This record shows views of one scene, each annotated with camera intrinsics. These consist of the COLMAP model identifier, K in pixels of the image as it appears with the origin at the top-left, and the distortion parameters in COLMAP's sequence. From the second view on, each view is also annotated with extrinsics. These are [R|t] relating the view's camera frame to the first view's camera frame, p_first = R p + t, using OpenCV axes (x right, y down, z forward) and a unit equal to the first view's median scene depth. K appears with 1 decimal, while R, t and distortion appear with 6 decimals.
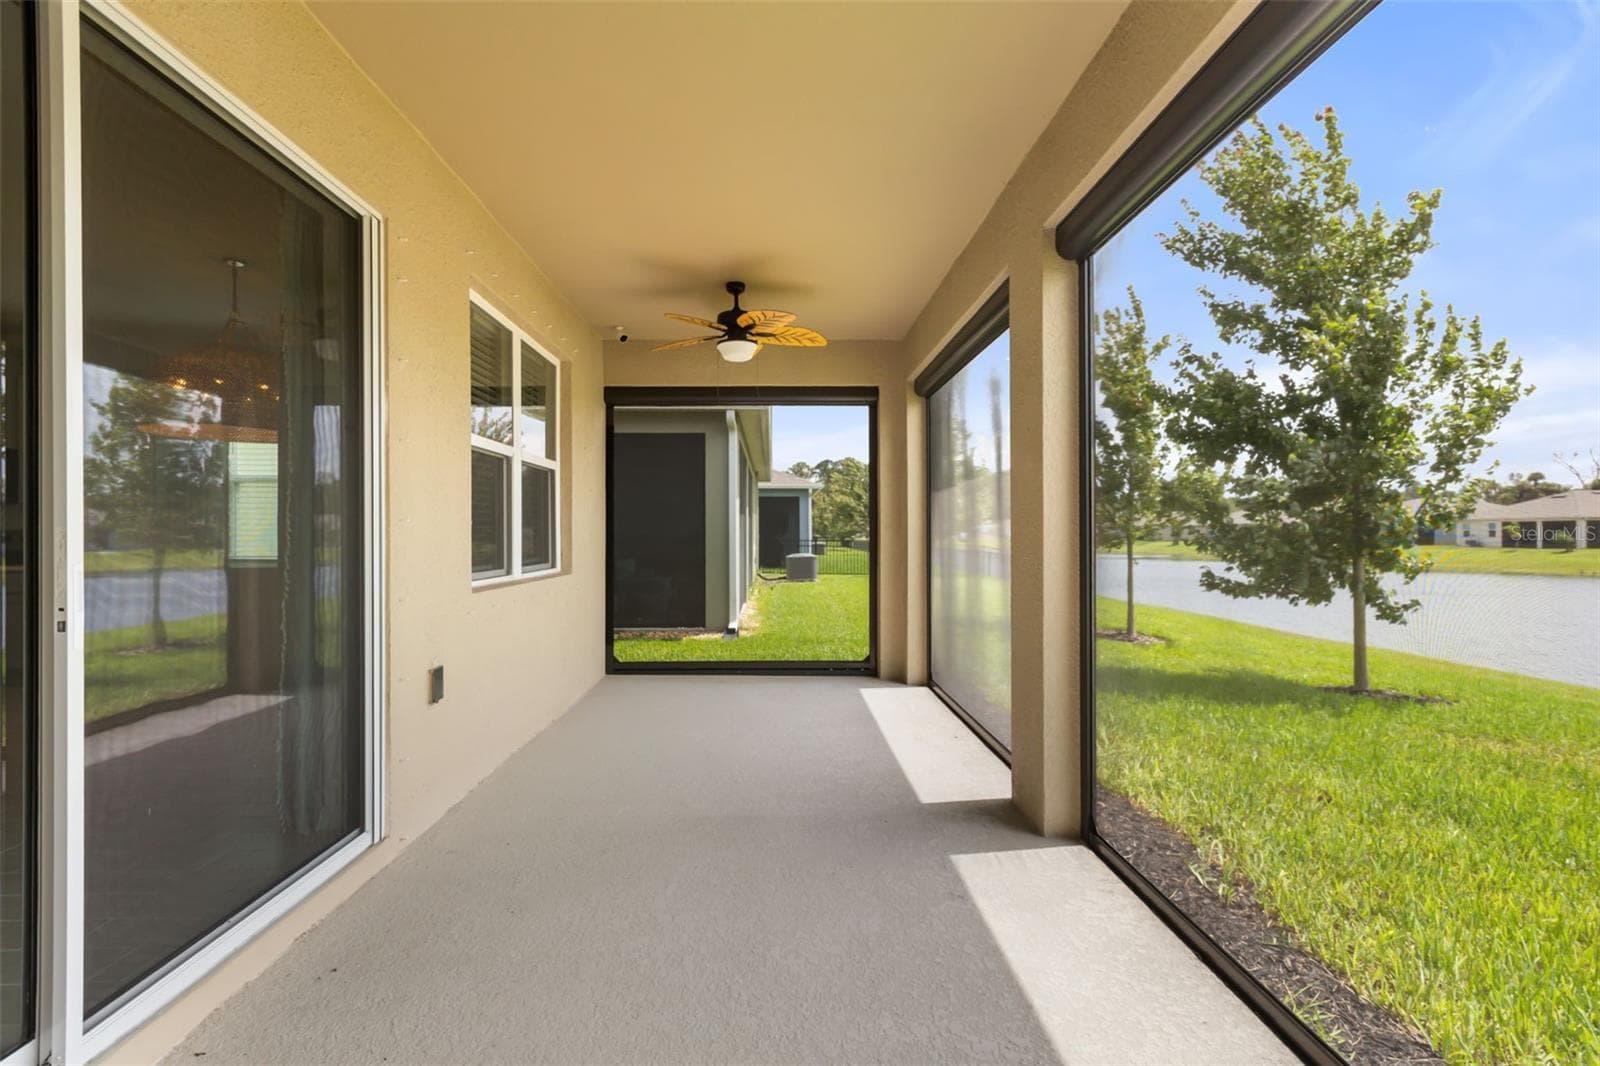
lens RADIAL K [[735.7, 0, 767.2], [0, 735.7, 526.8], [0, 0, 1]] dist [-0.000362, -0.000004]
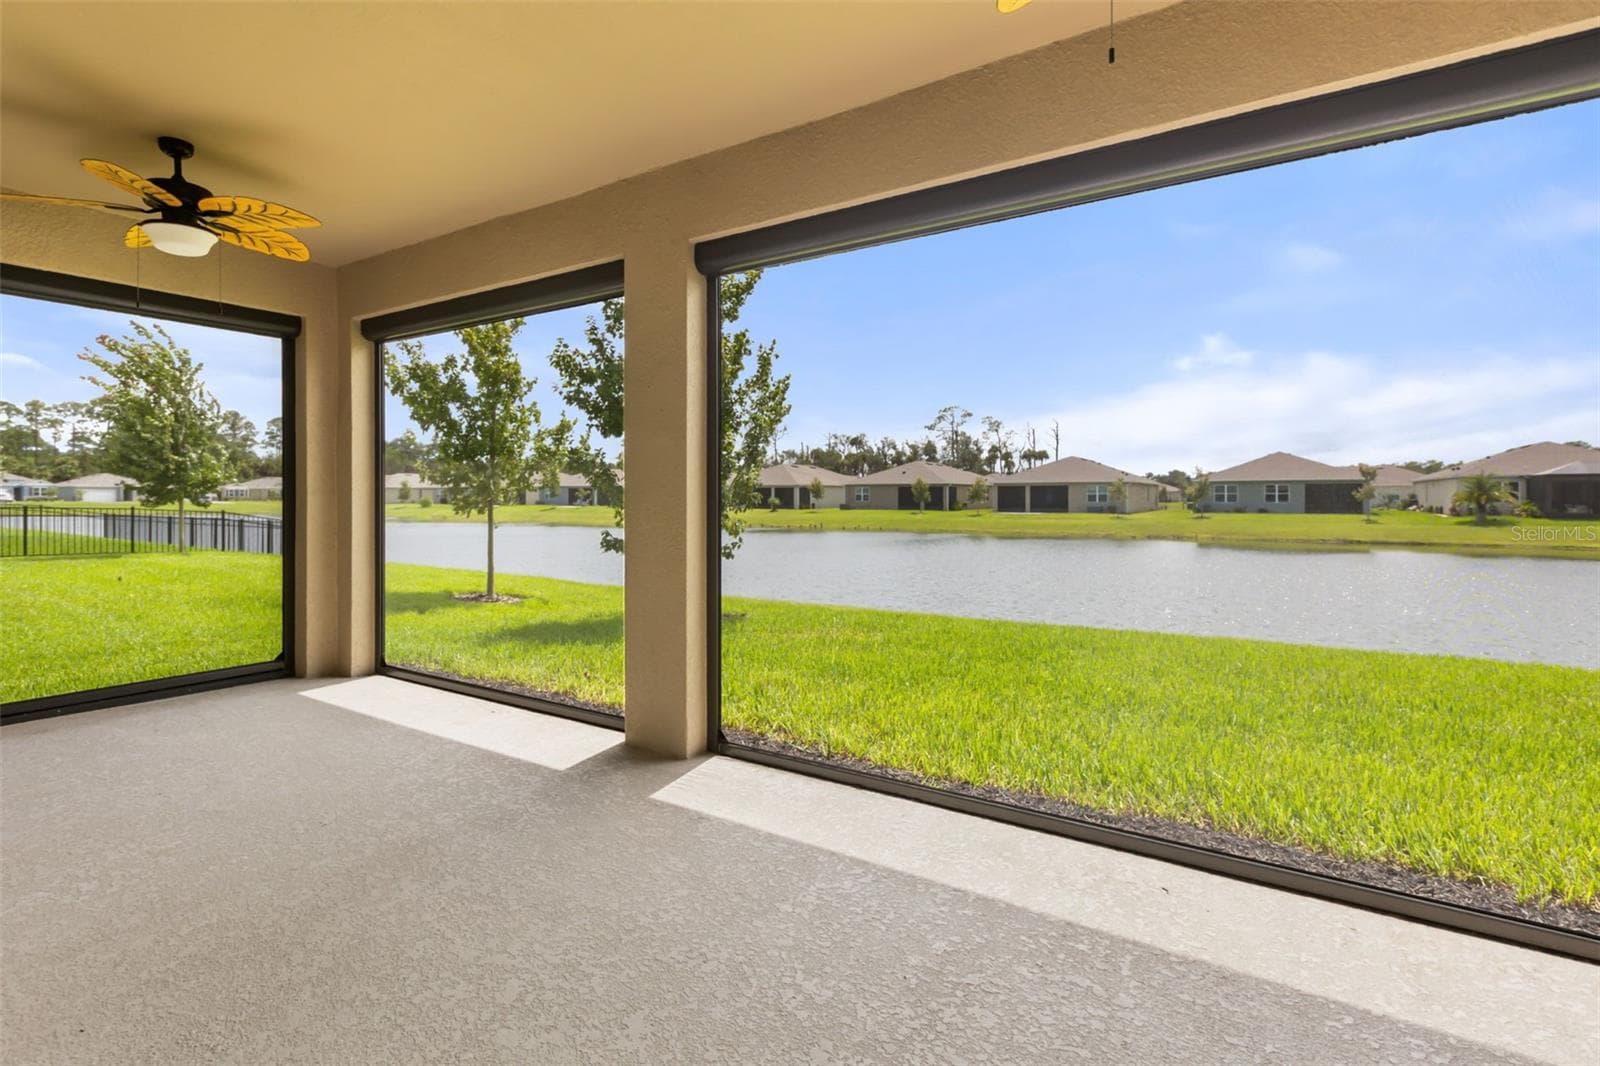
lens RADIAL K [[759.7, 0, 794.8], [0, 759.7, 495.9], [0, 0, 1]] dist [0.003806, 0.000299]
pose [[0.547032, 0.001316, 0.837111, -0.450461], [-0.008229, 0.999959, 0.003805, -0.004519], [-0.837071, -0.008970, 0.547020, 0.158825]]
